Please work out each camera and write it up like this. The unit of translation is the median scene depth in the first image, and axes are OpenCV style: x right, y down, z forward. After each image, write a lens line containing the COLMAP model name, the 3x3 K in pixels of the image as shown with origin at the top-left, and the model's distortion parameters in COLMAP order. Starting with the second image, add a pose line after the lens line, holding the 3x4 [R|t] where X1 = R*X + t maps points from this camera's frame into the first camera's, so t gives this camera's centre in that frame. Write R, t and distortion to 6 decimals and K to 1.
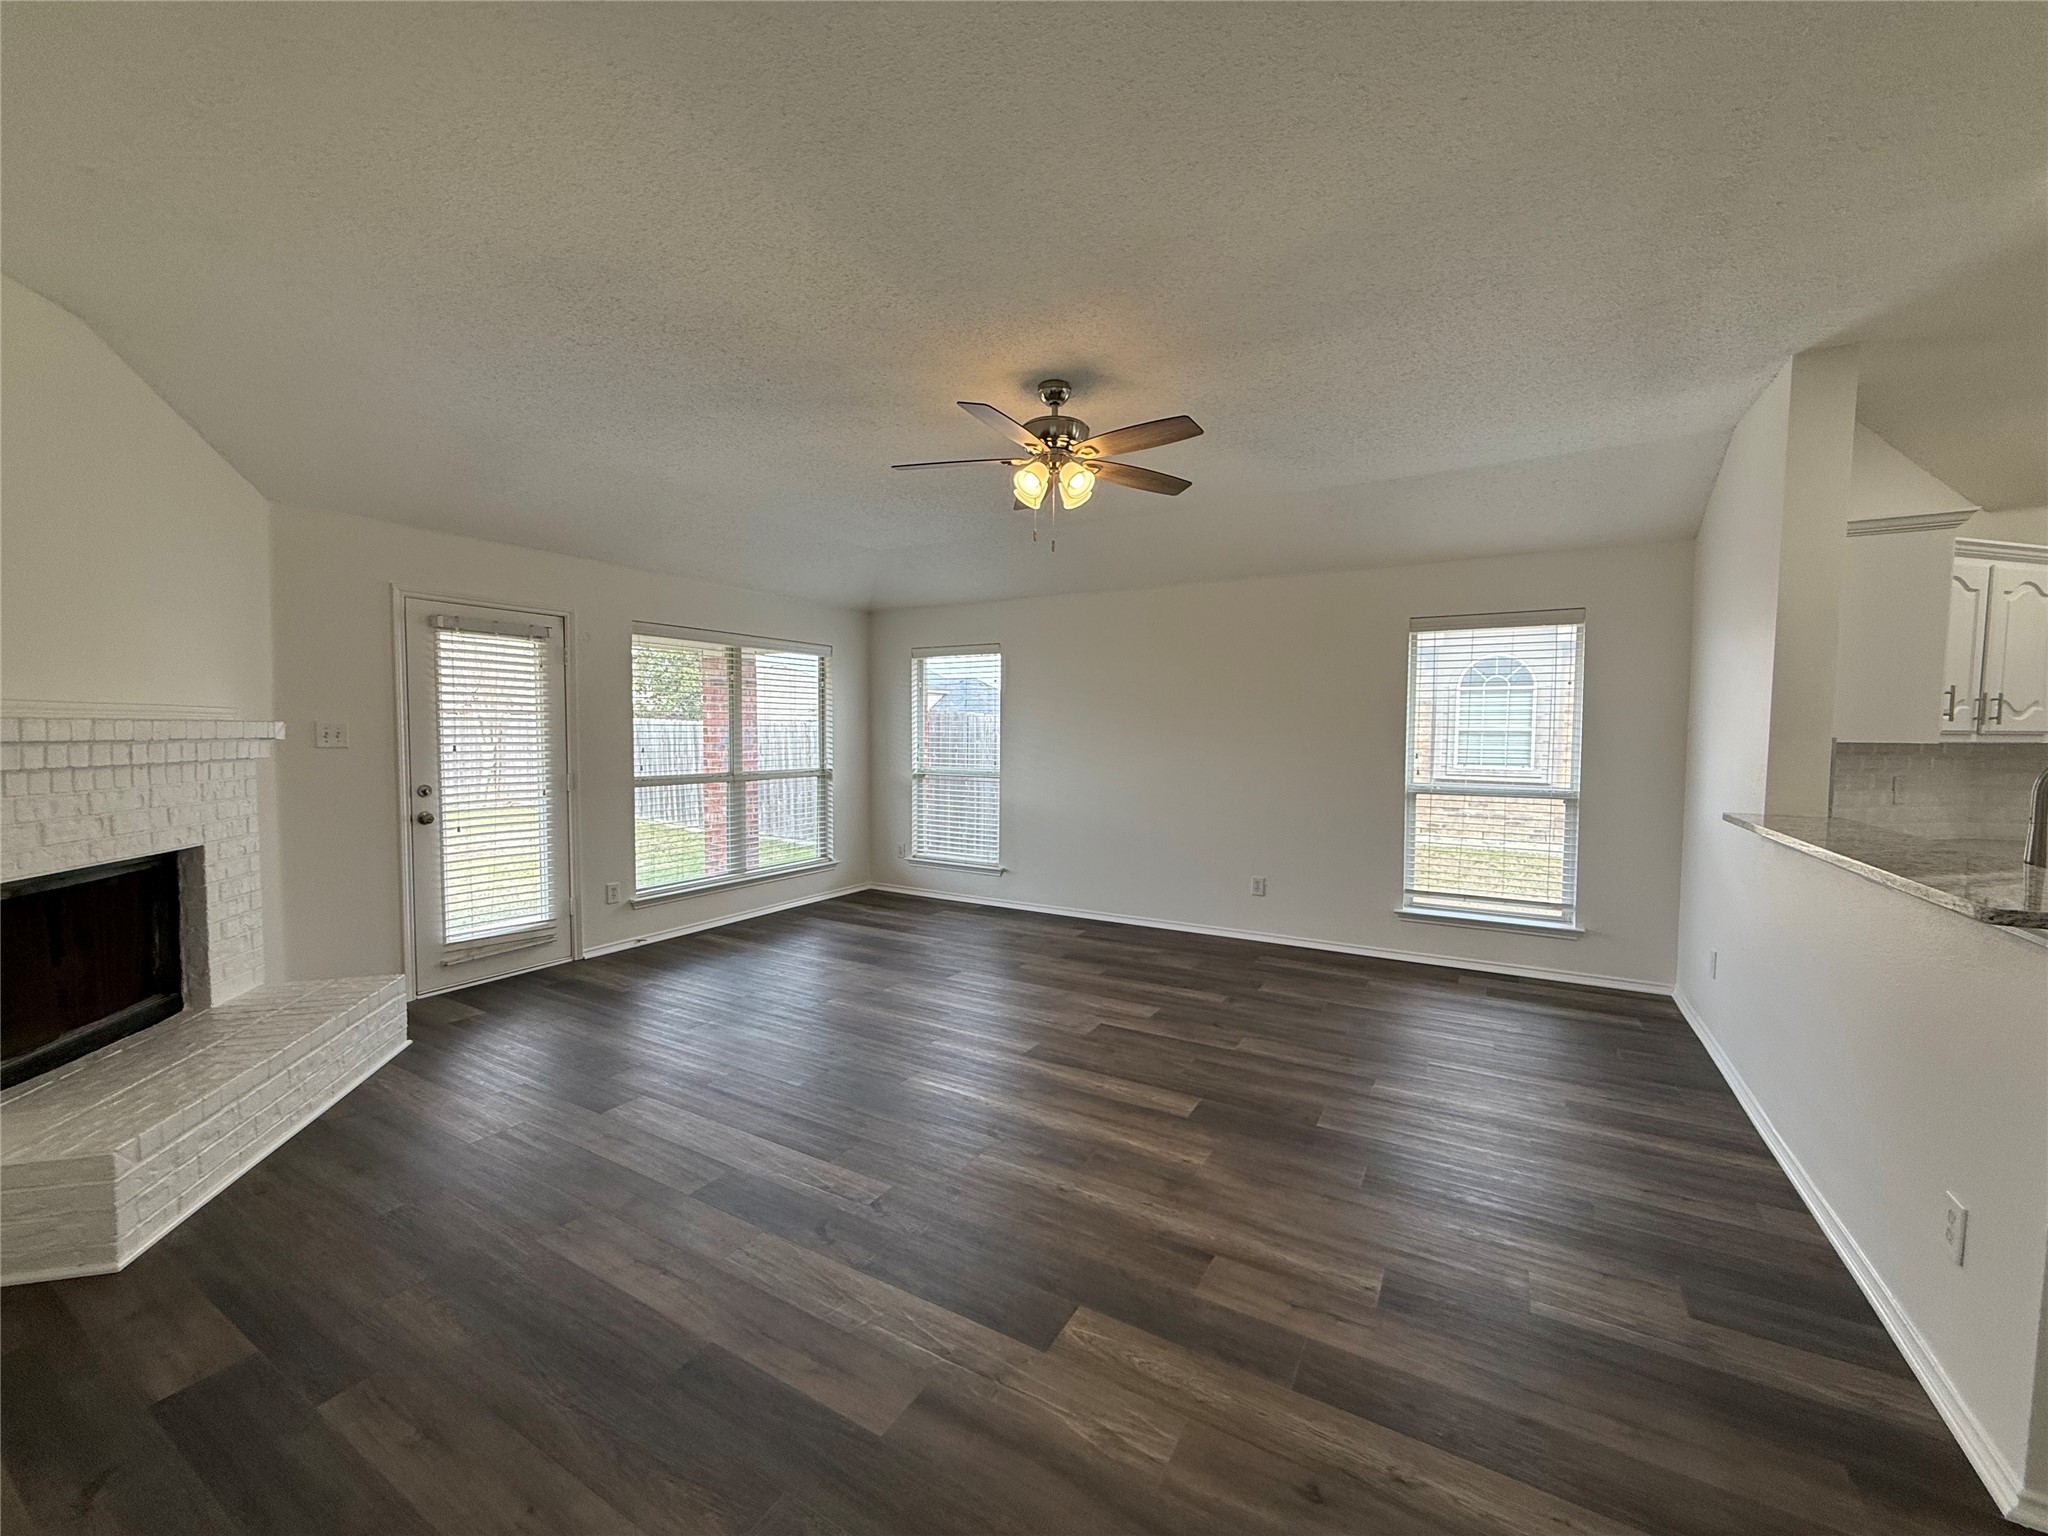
lens RADIAL K [[813.0, 0, 1021.6], [0, 813.0, 773.0], [0, 0, 1]] dist [0.000196, -0.000214]
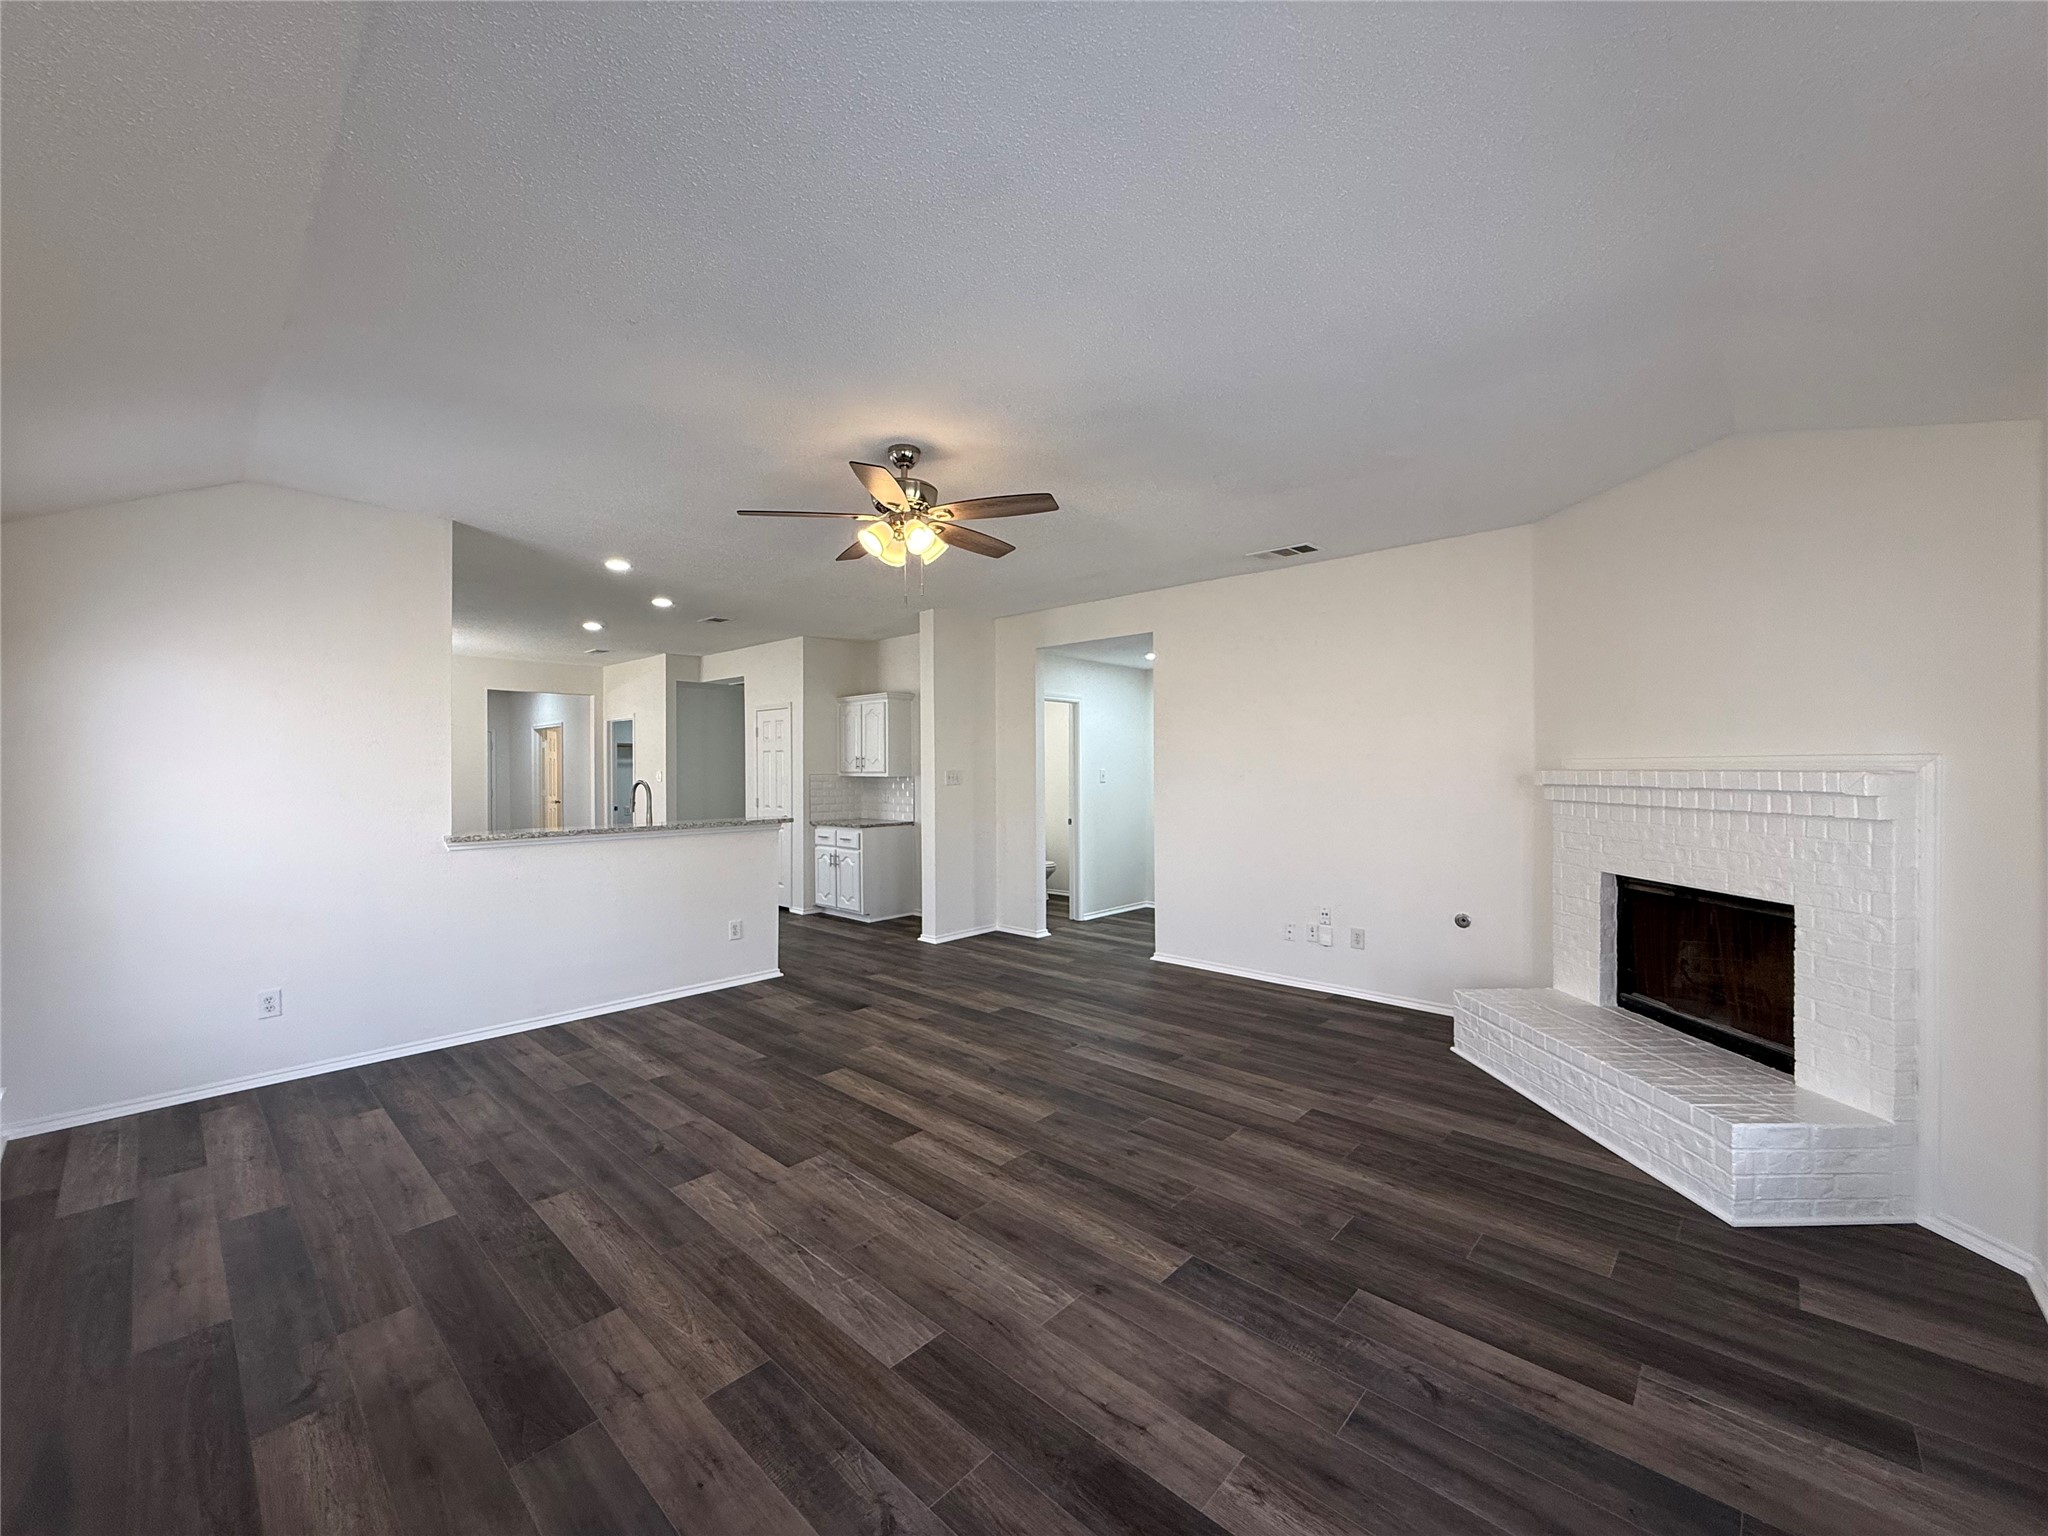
lens RADIAL K [[813.0, 0, 1021.6], [0, 813.0, 773.0], [0, 0, 1]] dist [0.000196, -0.000214]
pose [[-0.976201, -0.003445, 0.216841, -0.248530], [0.009599, 0.998207, 0.059075, -0.090522], [-0.216656, 0.059751, -0.974418, 1.500339]]
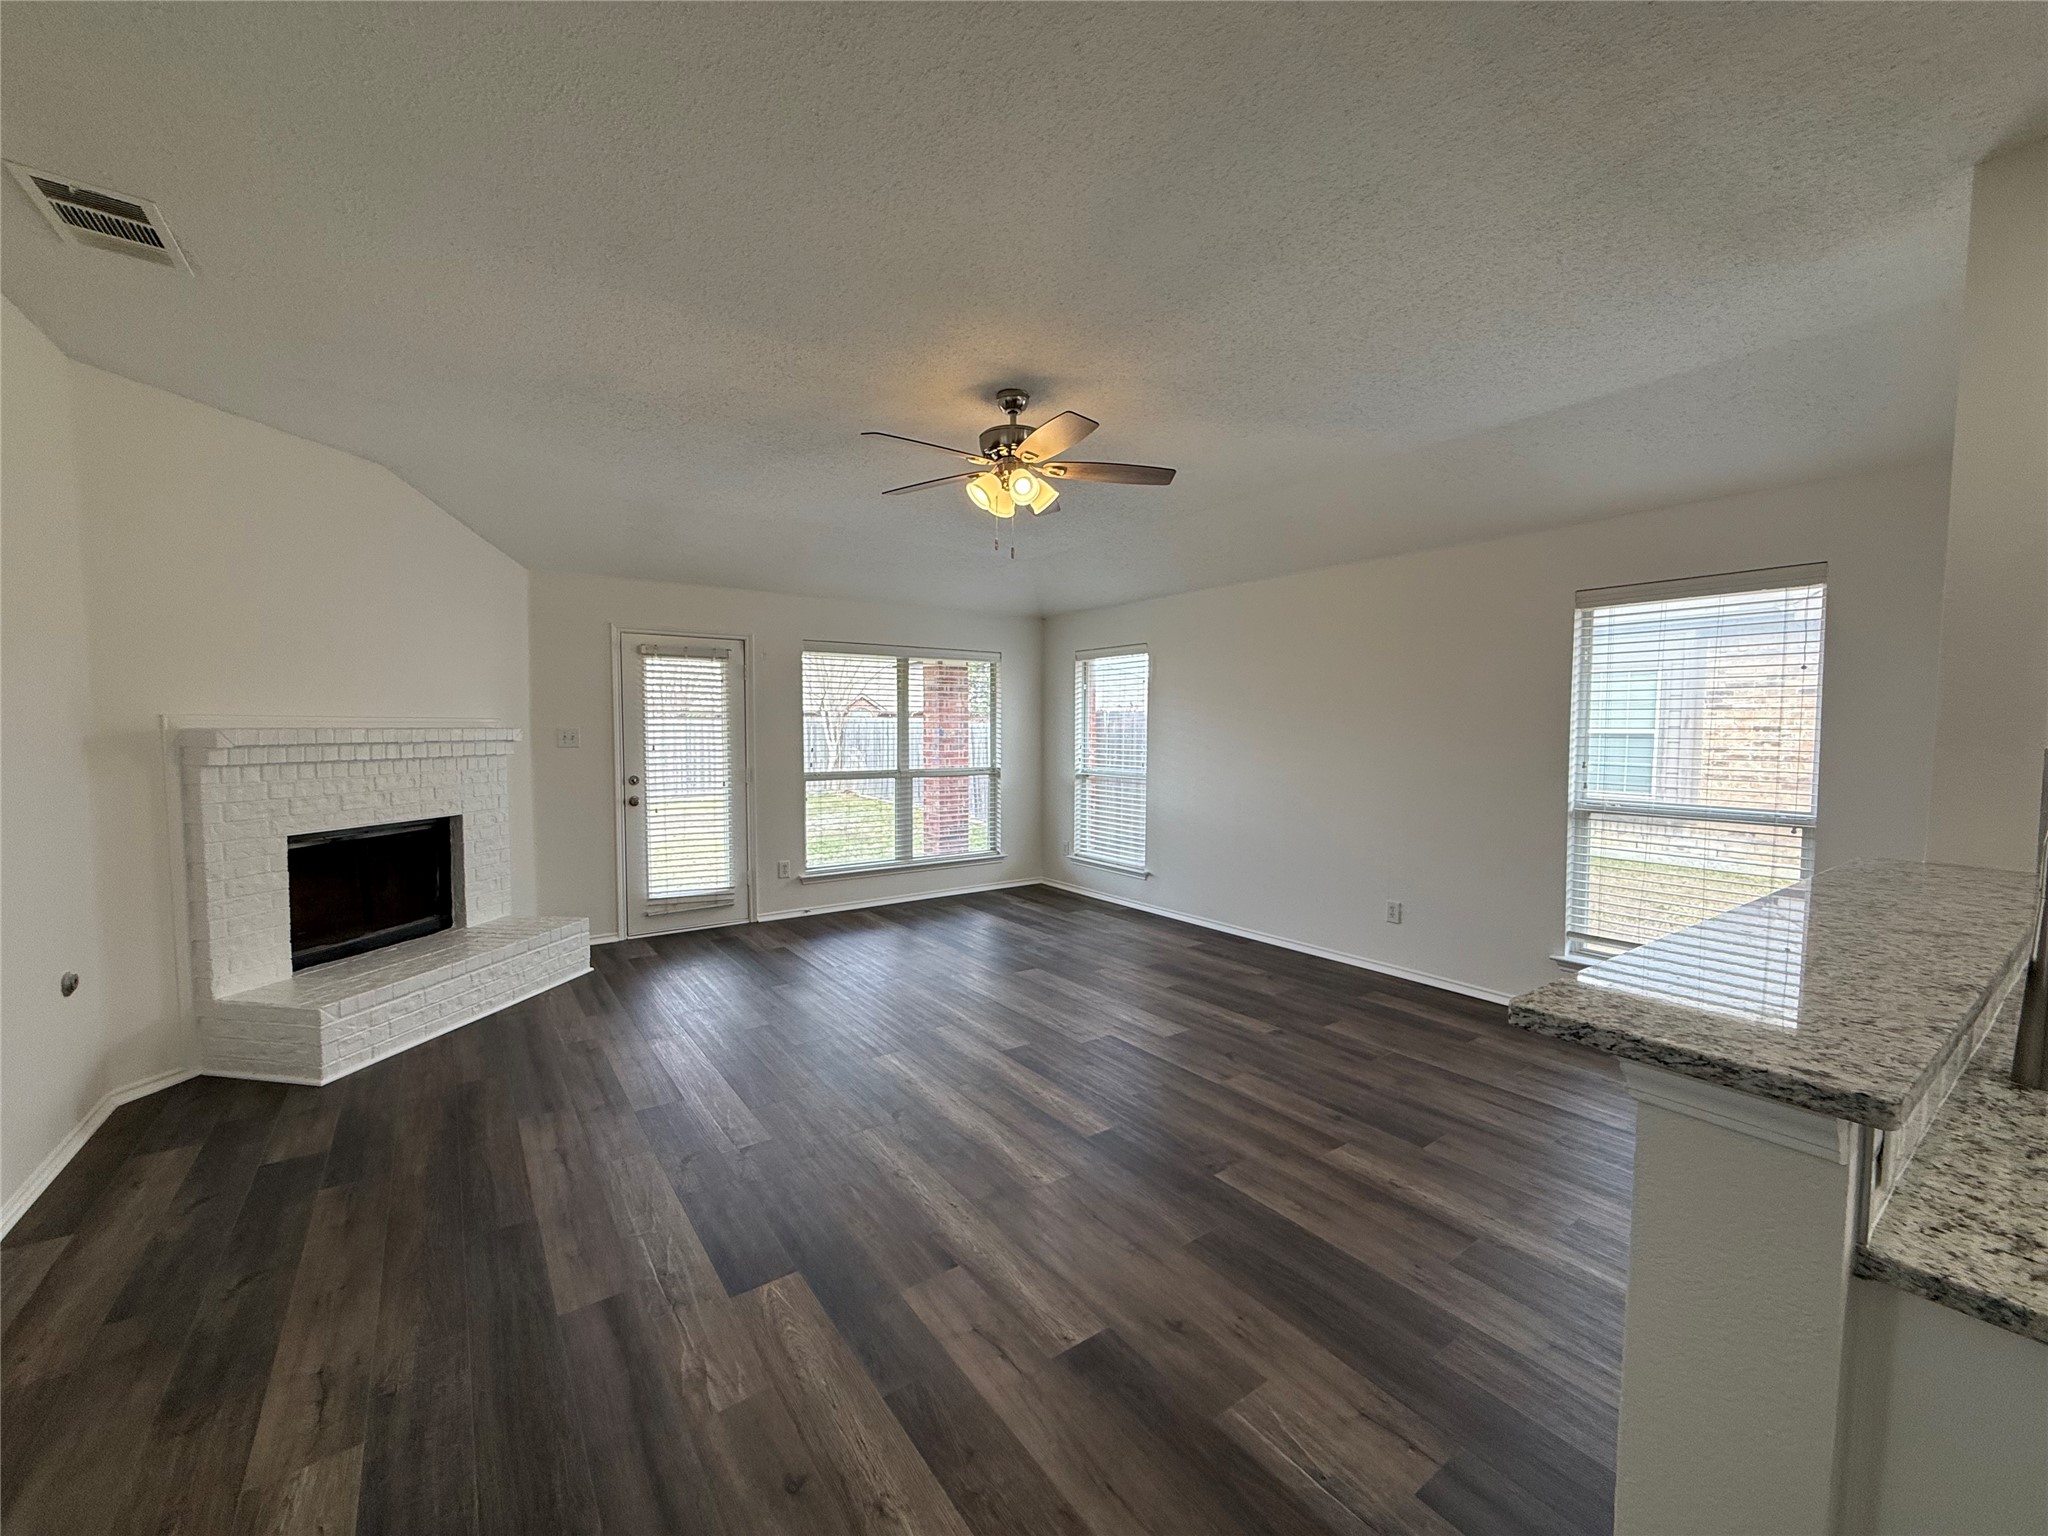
lens RADIAL K [[813.0, 0, 1021.6], [0, 813.0, 773.0], [0, 0, 1]] dist [0.000196, -0.000214]
pose [[0.913319, 0.019313, -0.406787, 0.351867], [-0.018278, 0.999812, 0.006430, -0.008974], [0.406835, 0.001562, 0.913500, 0.060491]]
